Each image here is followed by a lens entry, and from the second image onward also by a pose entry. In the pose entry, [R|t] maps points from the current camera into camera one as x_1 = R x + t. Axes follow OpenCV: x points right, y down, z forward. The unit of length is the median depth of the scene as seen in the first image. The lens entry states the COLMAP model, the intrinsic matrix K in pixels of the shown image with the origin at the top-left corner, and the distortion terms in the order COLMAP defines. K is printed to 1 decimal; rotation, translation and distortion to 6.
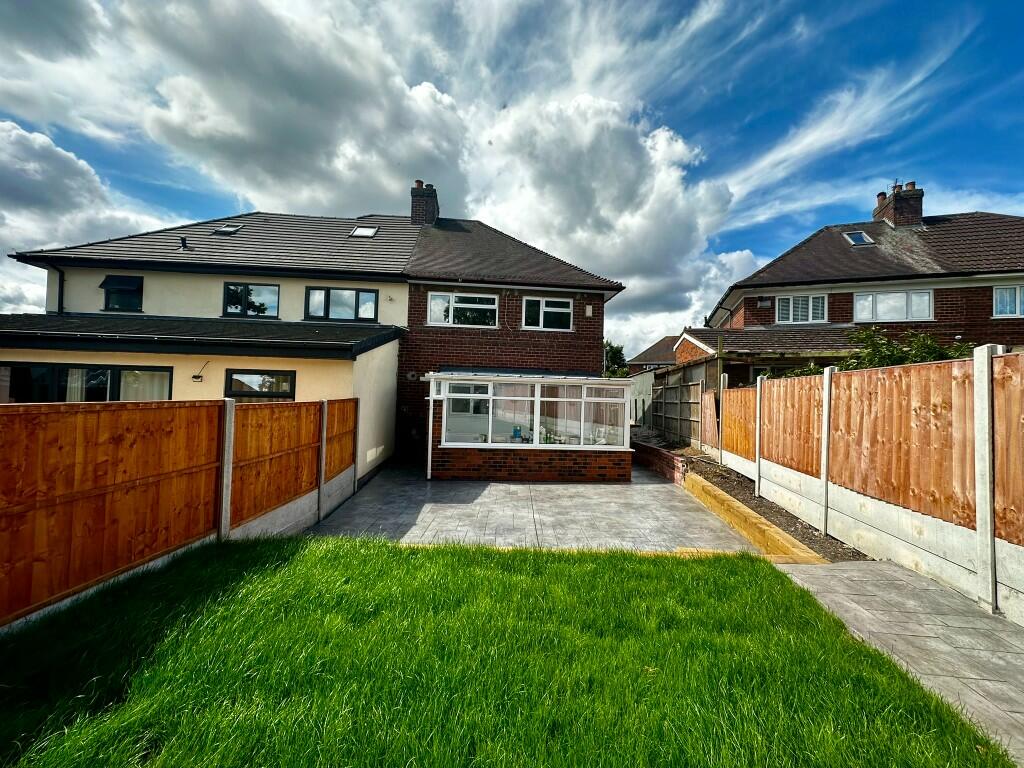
lens RADIAL K [[410.9, 0, 512.5], [0, 410.9, 386.4], [0, 0, 1]] dist [0.000695, 0.000530]
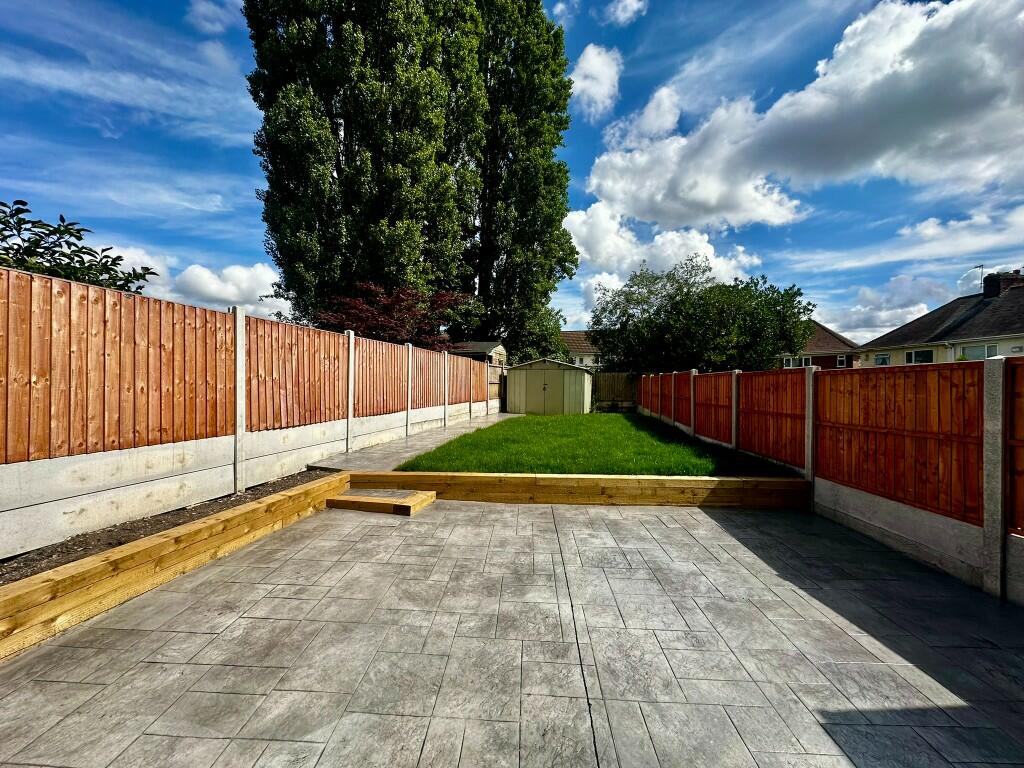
lens RADIAL K [[410.9, 0, 510.0], [0, 410.9, 387.1], [0, 0, 1]] dist [0.000695, 0.000530]
pose [[-0.998834, -0.035358, 0.032864, 0.124213], [-0.036052, 0.999134, -0.020784, 0.107030], [-0.032100, -0.021945, -0.999244, 1.608286]]
